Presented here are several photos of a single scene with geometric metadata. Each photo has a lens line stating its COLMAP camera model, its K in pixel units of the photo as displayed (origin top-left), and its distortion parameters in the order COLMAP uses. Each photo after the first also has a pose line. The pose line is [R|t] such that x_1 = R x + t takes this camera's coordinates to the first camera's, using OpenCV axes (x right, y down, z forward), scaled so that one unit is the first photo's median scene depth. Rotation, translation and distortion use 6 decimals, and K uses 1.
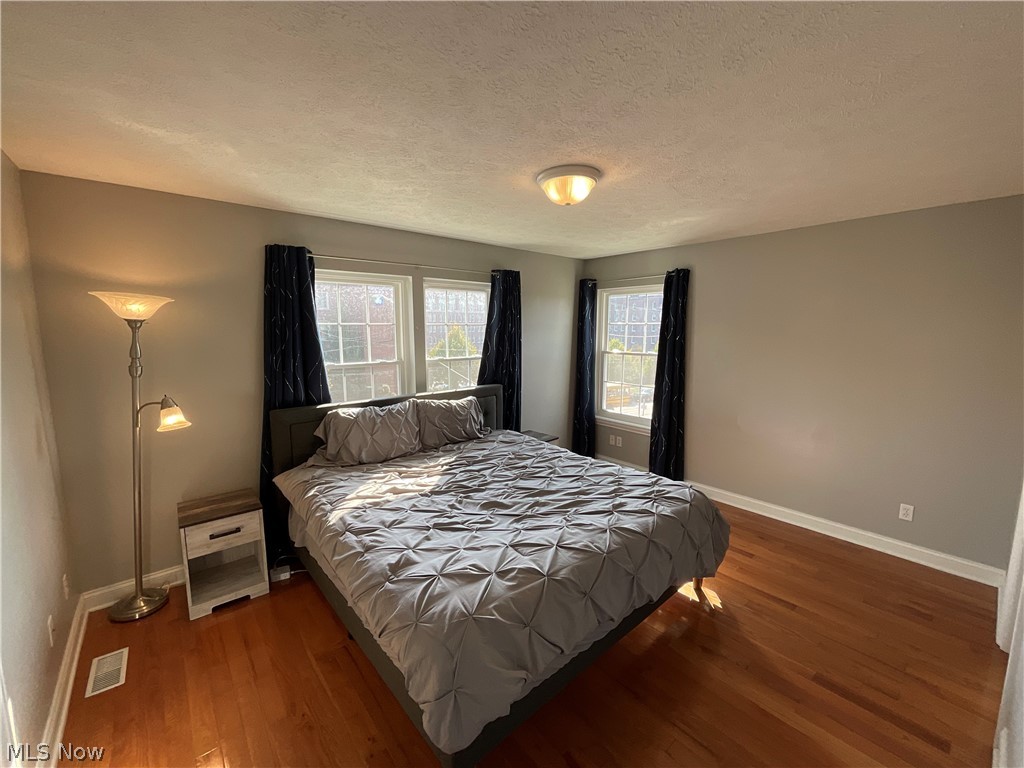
lens RADIAL K [[418.2, 0, 502.3], [0, 418.2, 383.2], [0, 0, 1]] dist [-0.002101, 0.001125]
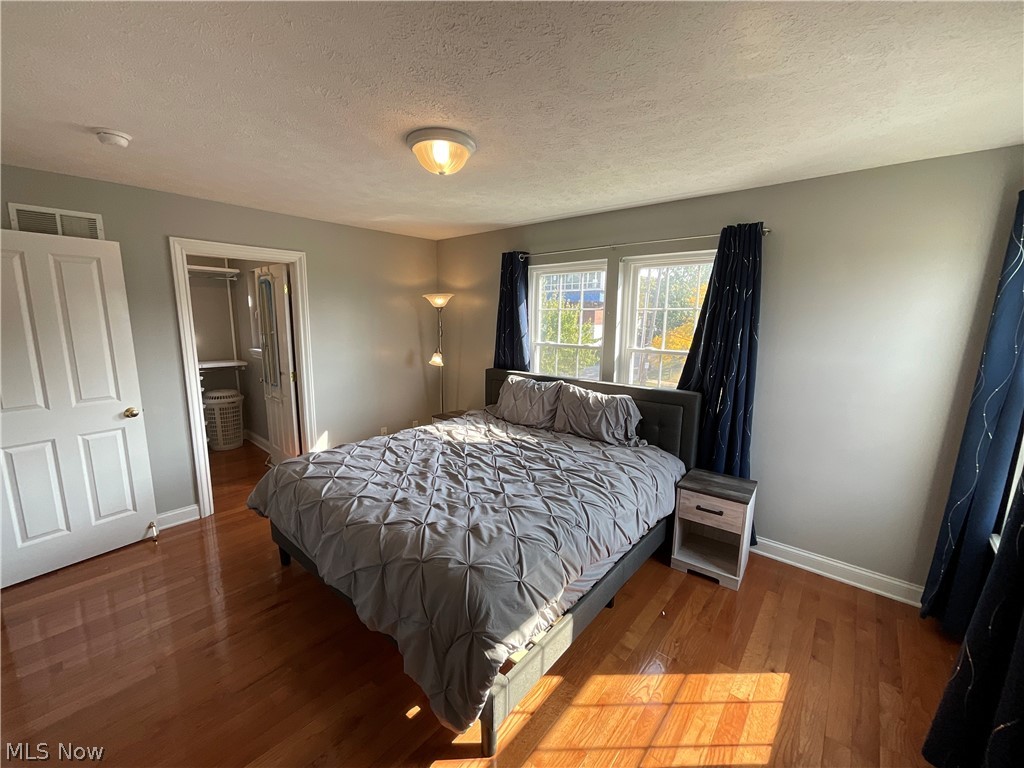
lens RADIAL K [[418.2, 0, 502.0], [0, 418.2, 384.3], [0, 0, 1]] dist [-0.002101, 0.001125]
pose [[0.151347, 0.177466, -0.972420, 0.888422], [-0.131804, 0.978590, 0.158078, -0.114076], [0.979654, 0.104244, 0.171497, 0.758115]]
